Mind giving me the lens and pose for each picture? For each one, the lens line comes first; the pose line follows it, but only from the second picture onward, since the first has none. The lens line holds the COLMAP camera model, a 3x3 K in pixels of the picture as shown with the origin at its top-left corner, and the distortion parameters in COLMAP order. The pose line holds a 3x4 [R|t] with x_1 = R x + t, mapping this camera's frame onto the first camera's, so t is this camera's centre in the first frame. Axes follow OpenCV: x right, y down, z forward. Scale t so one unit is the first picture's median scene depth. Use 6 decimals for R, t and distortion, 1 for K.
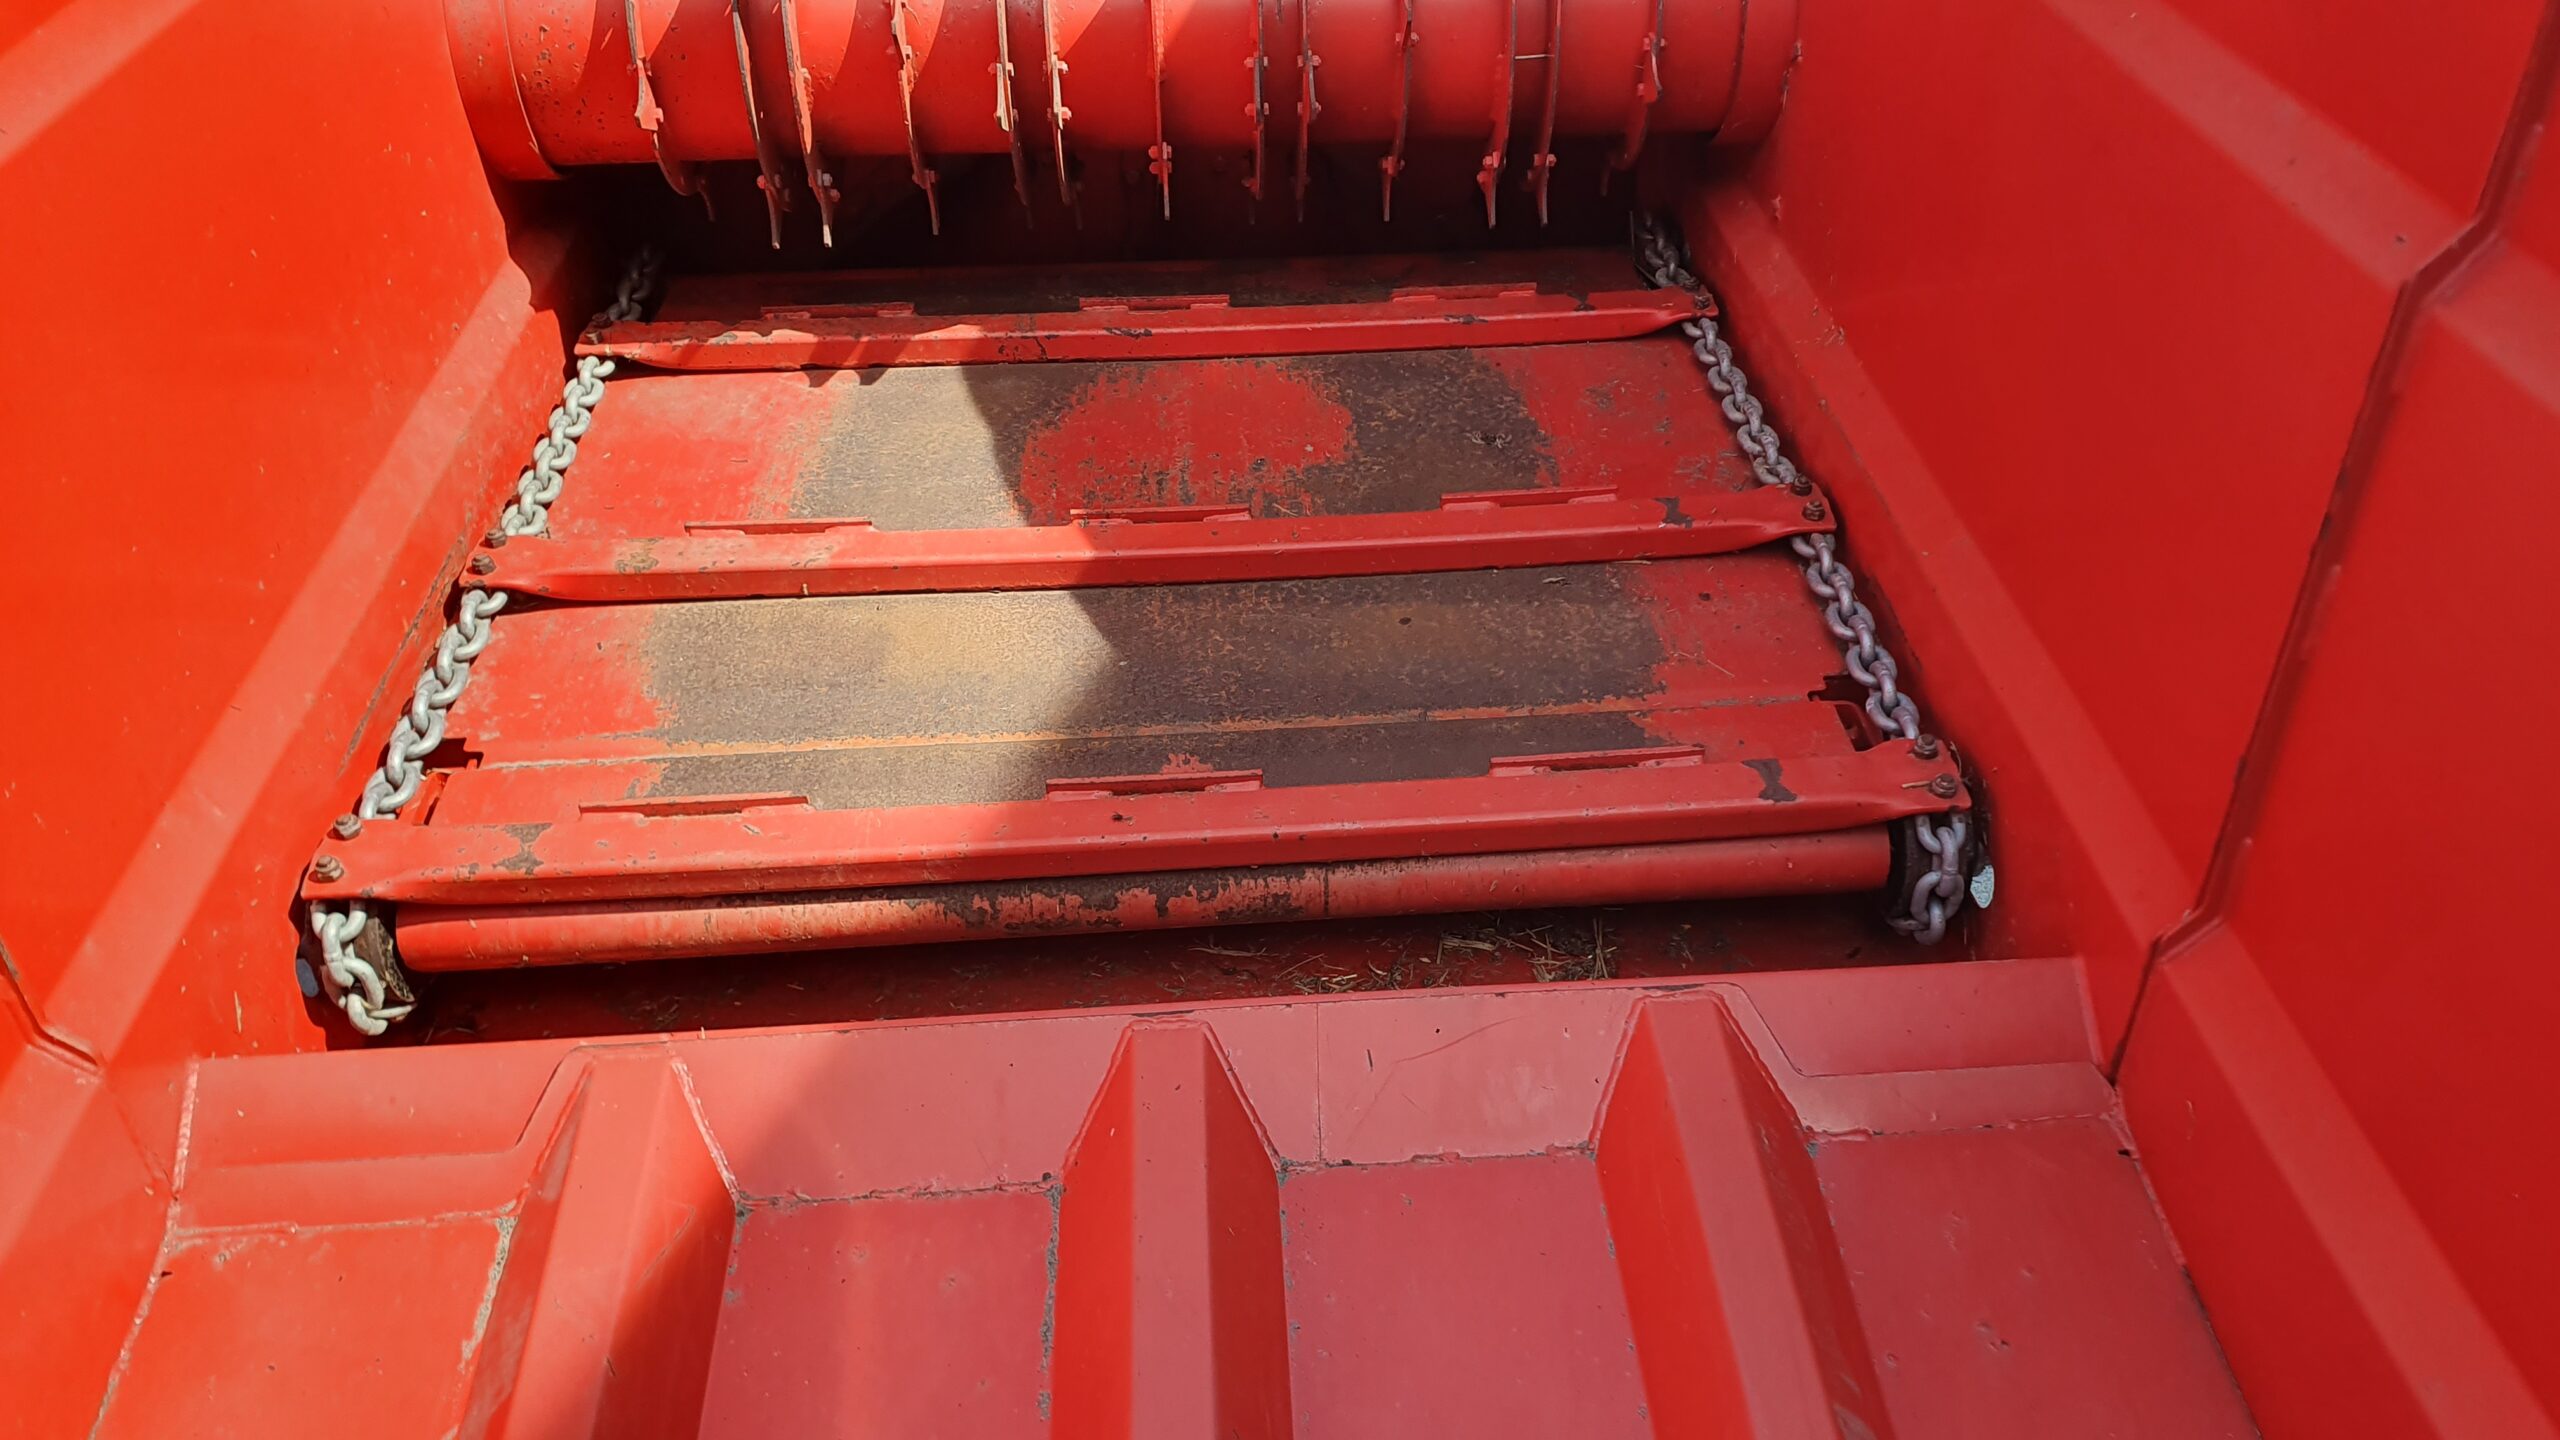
lens RADIAL K [[1995.2, 0, 1314.1], [0, 1995.2, 756.8], [0, 0, 1]] dist [0.206624, -0.611137]
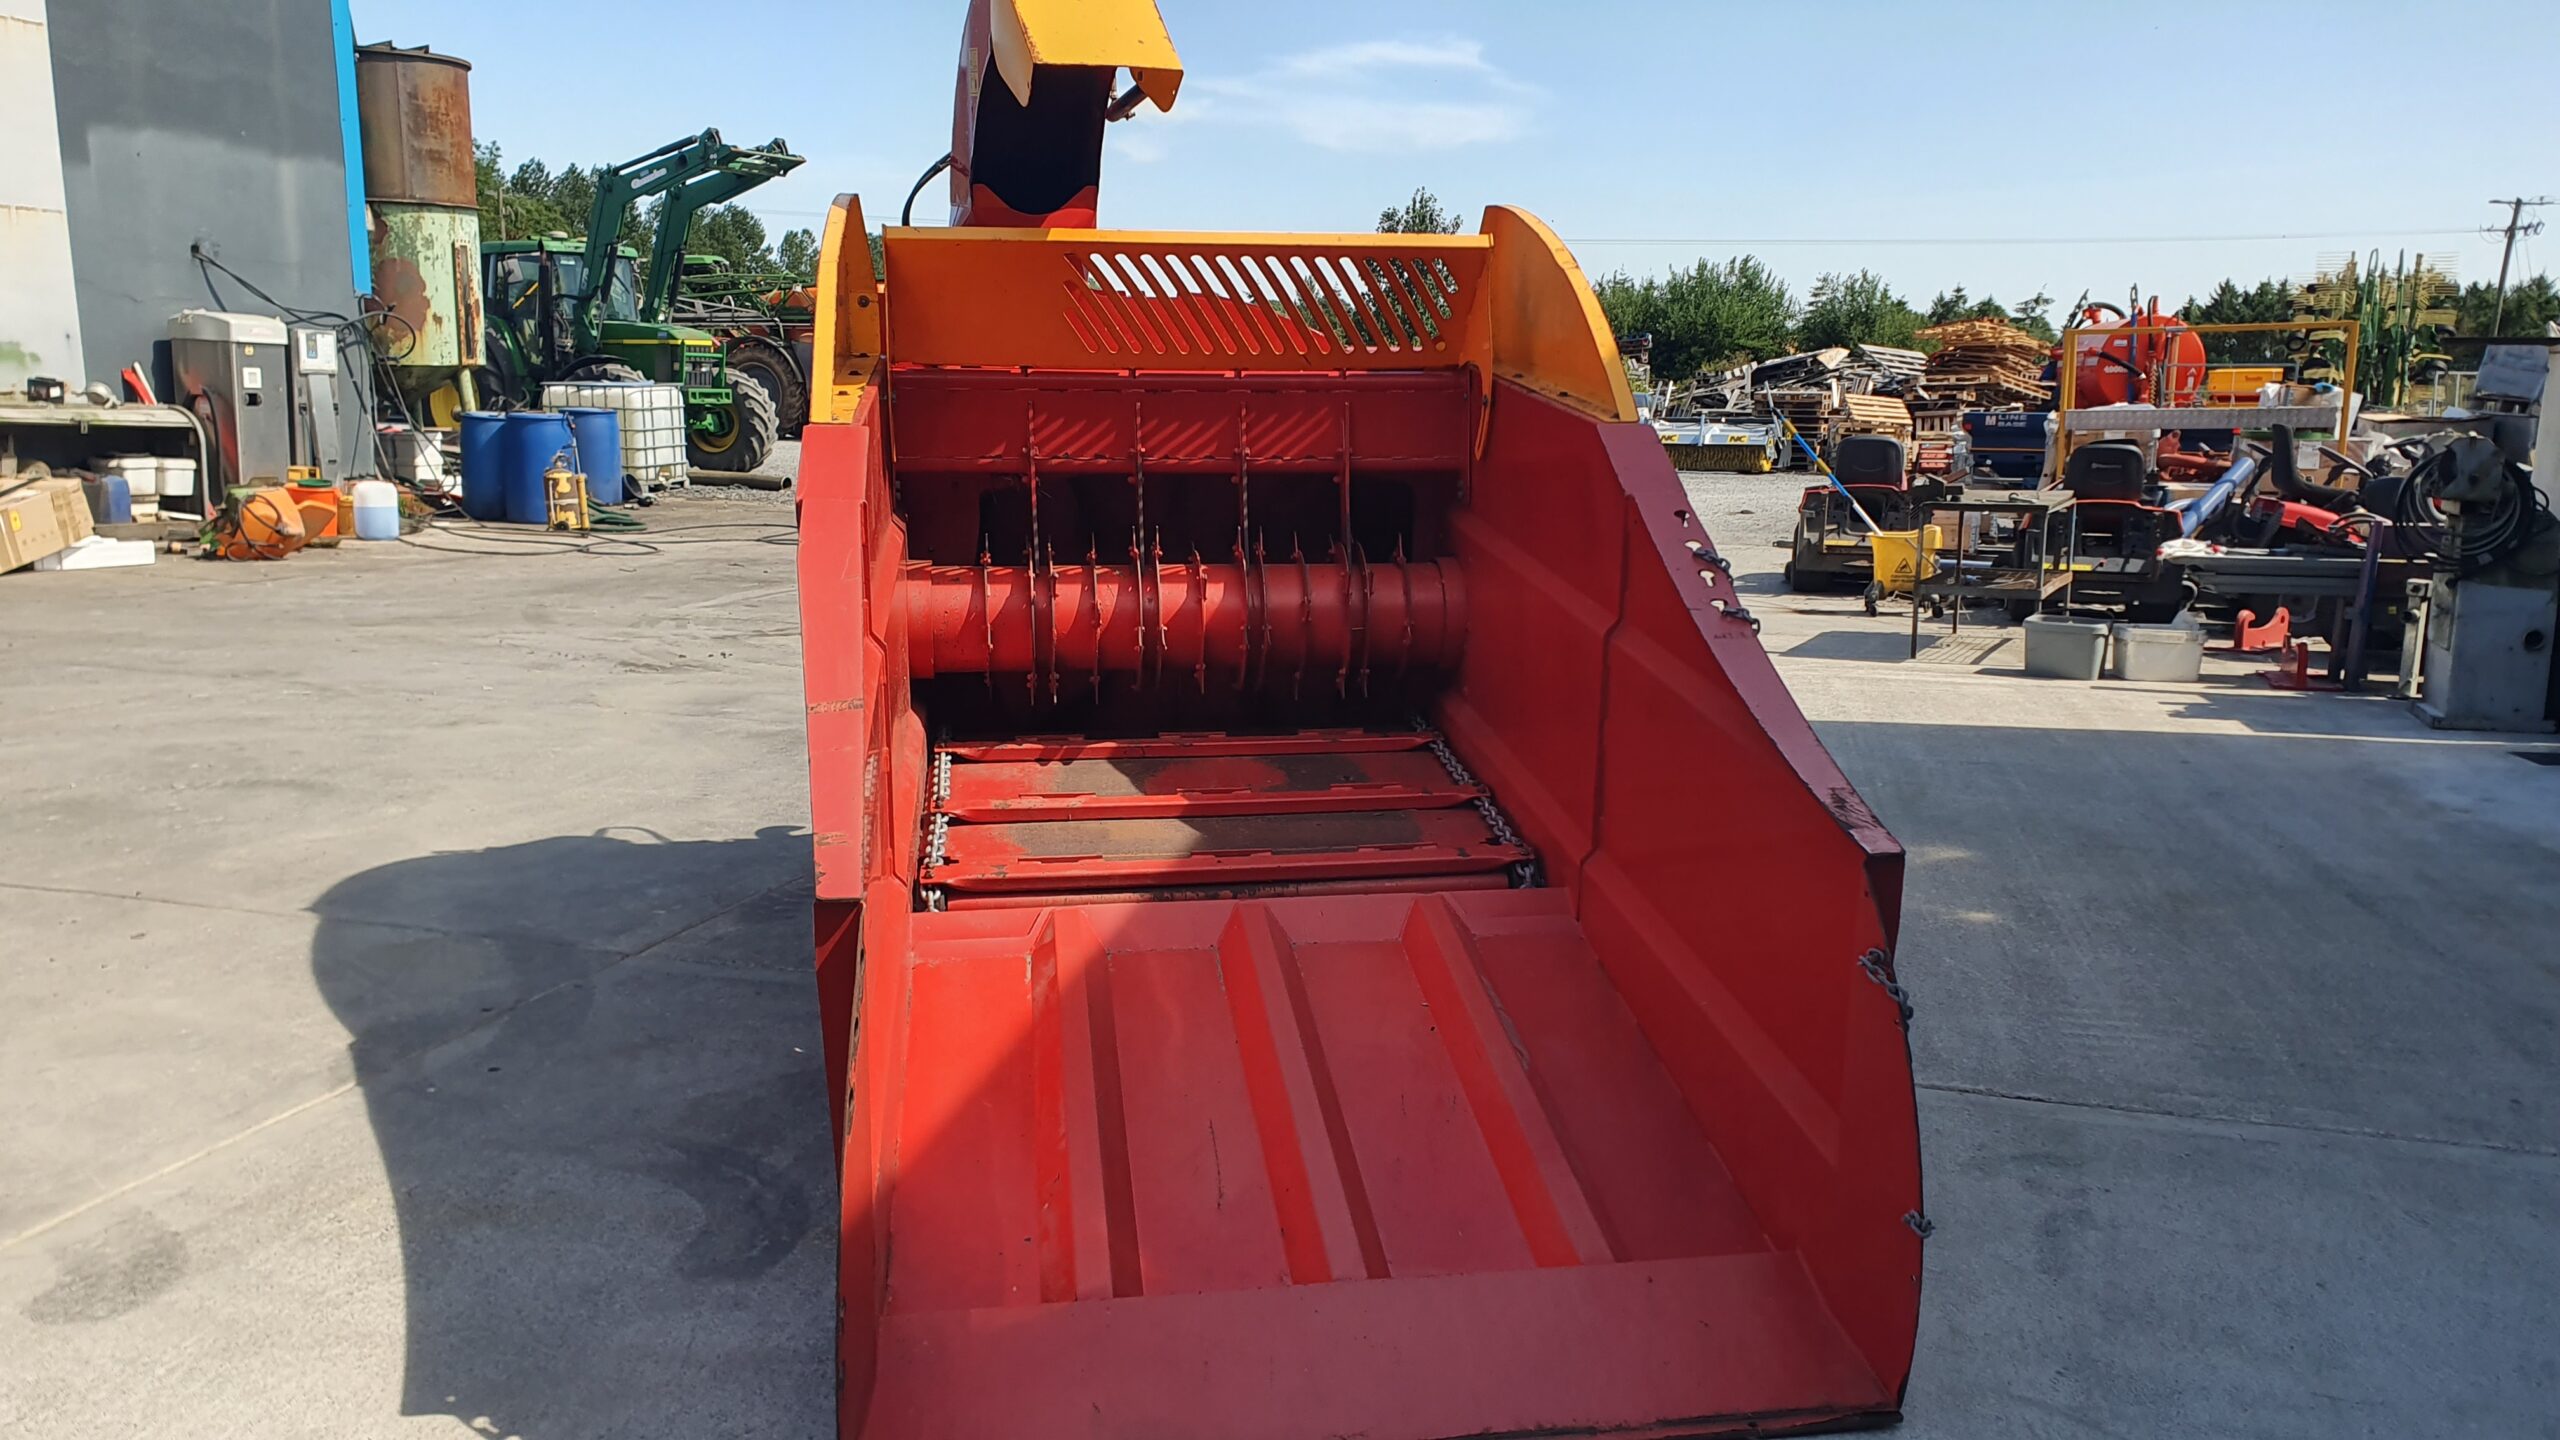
lens RADIAL K [[1985.4, 0, 1283.7], [0, 1985.4, 742.8], [0, 0, 1]] dist [0.045127, -0.070836]
pose [[0.997087, 0.000464, 0.076276, -0.175185], [0.026579, 0.935193, -0.353140, 0.668778], [-0.071497, 0.354139, 0.932456, -1.244994]]
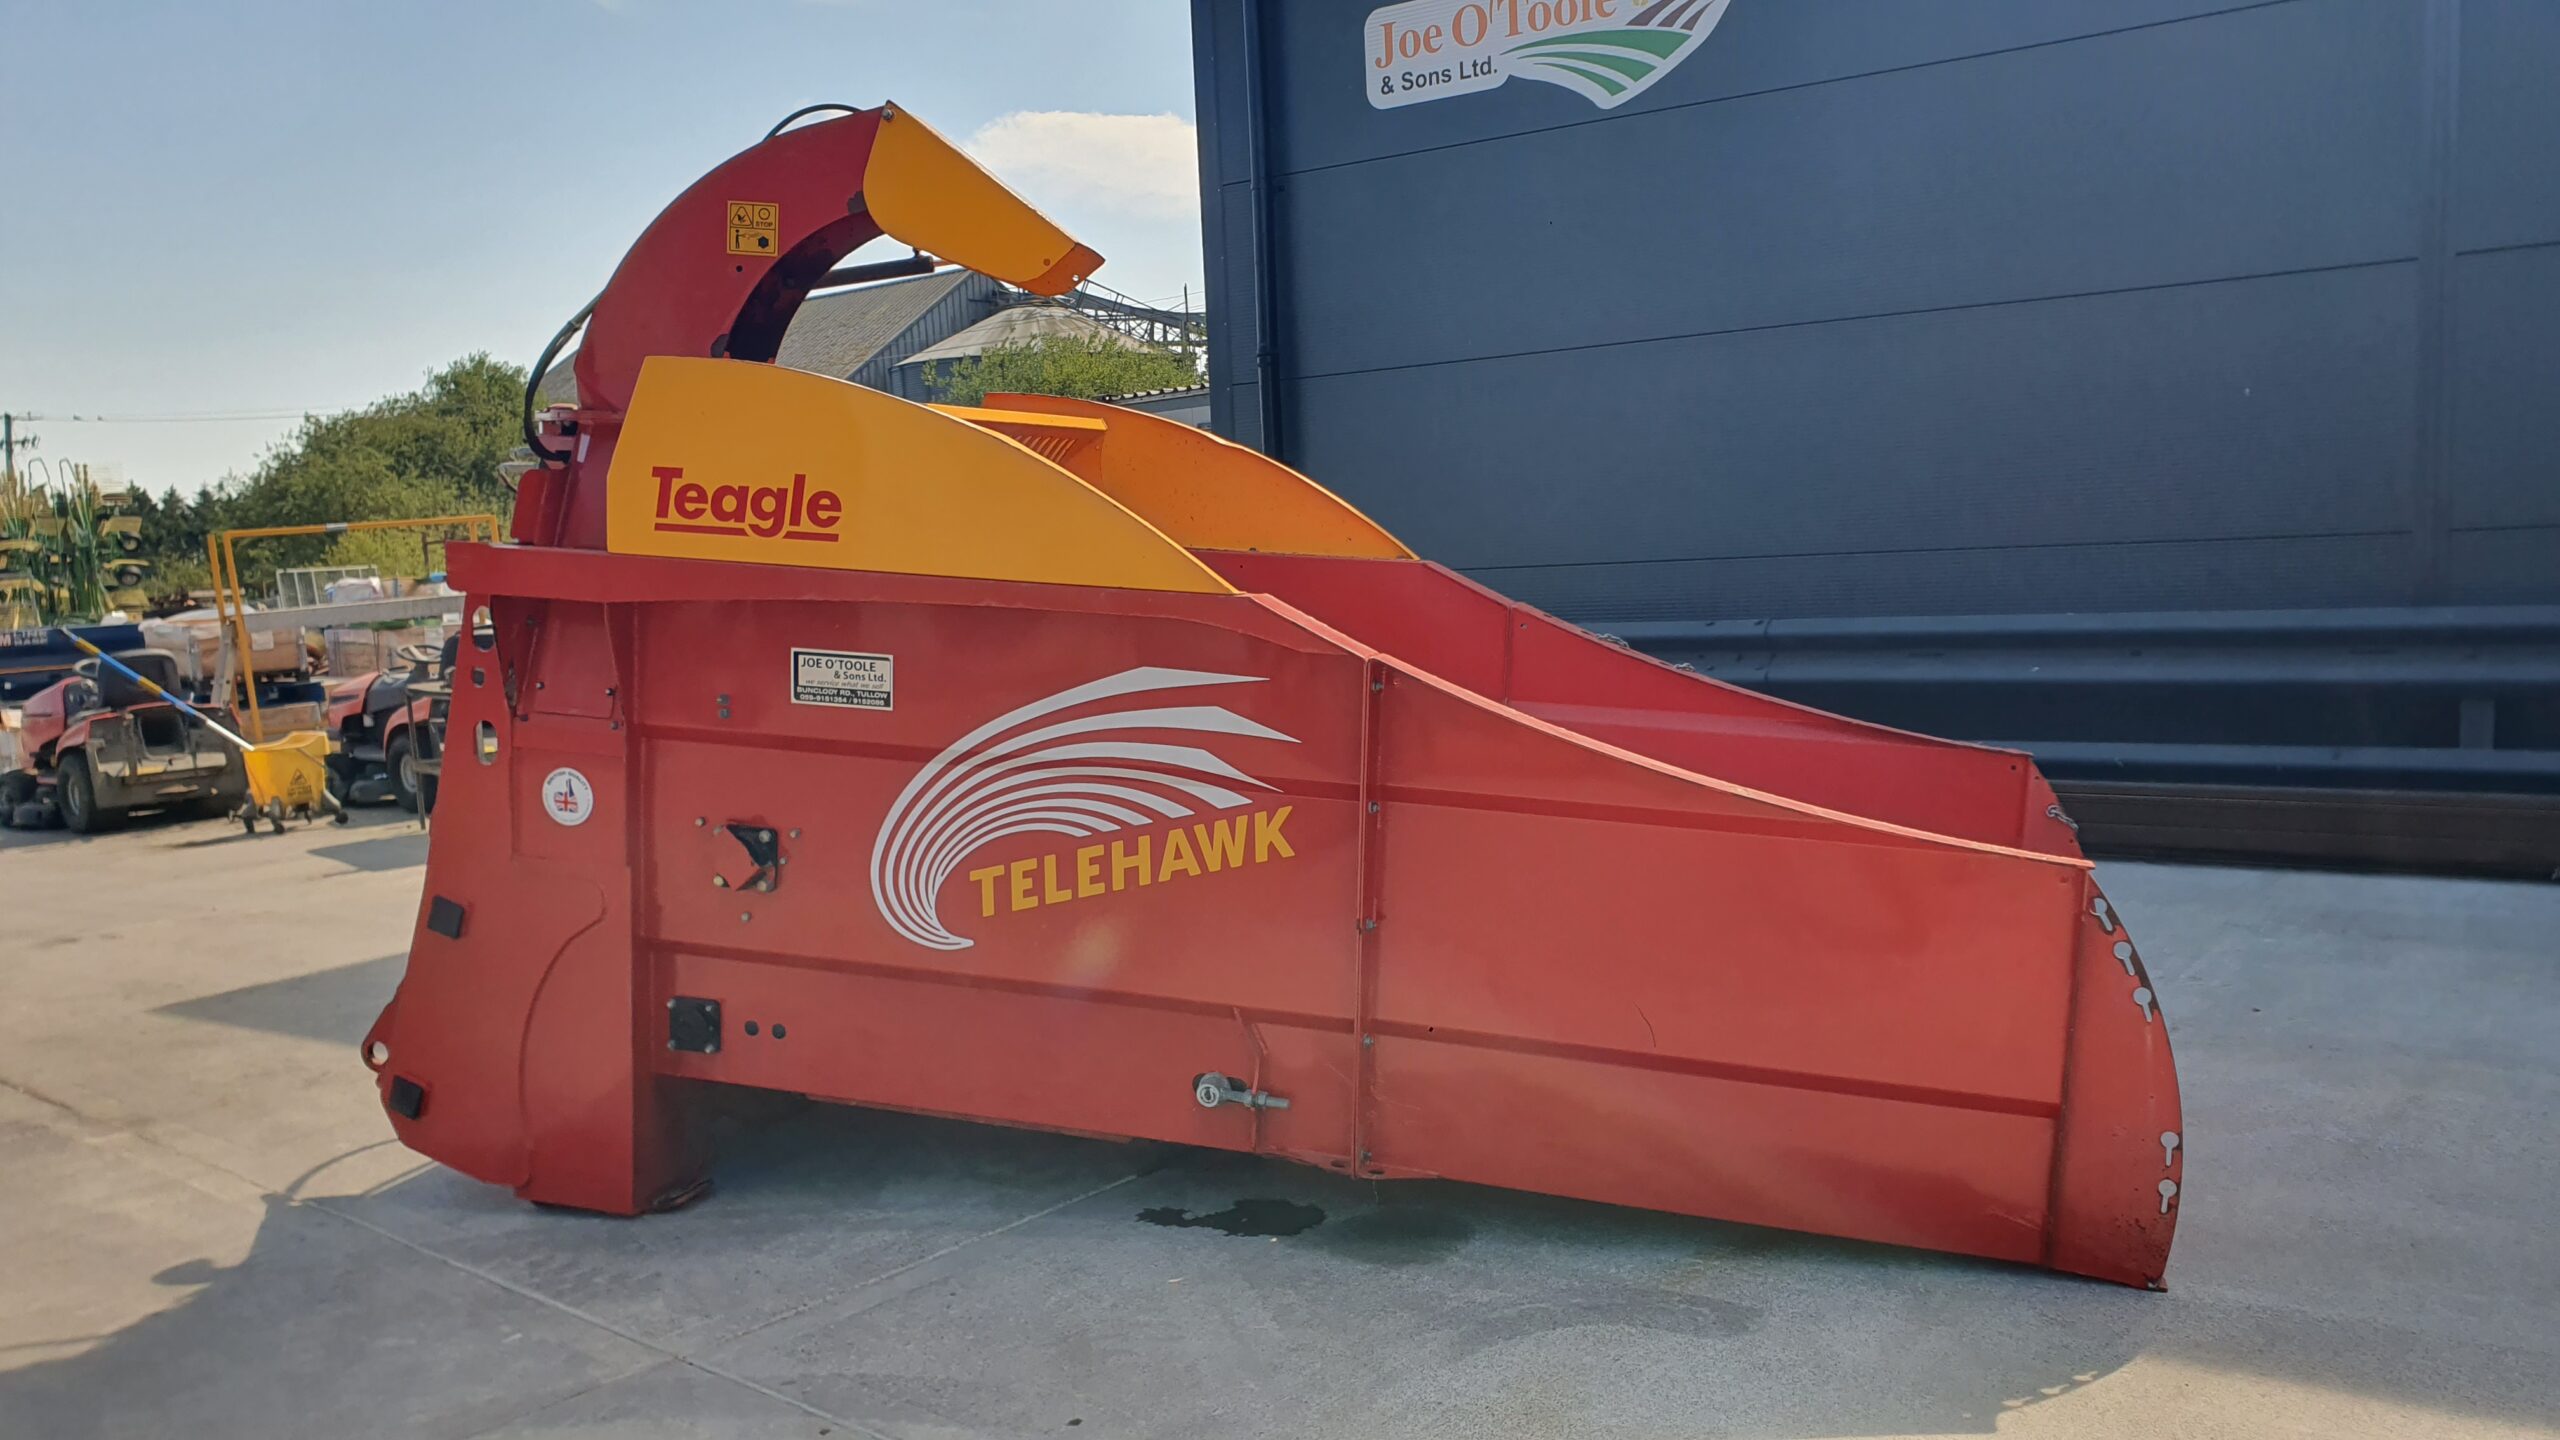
lens RADIAL K [[1985.4, 0, 1283.7], [0, 1985.4, 742.8], [0, 0, 1]] dist [0.045127, -0.070836]
pose [[0.353715, -0.116448, 0.928076, -2.239897], [0.530699, 0.842036, -0.096611, 0.008823], [-0.770224, 0.526702, 0.359639, -0.150585]]
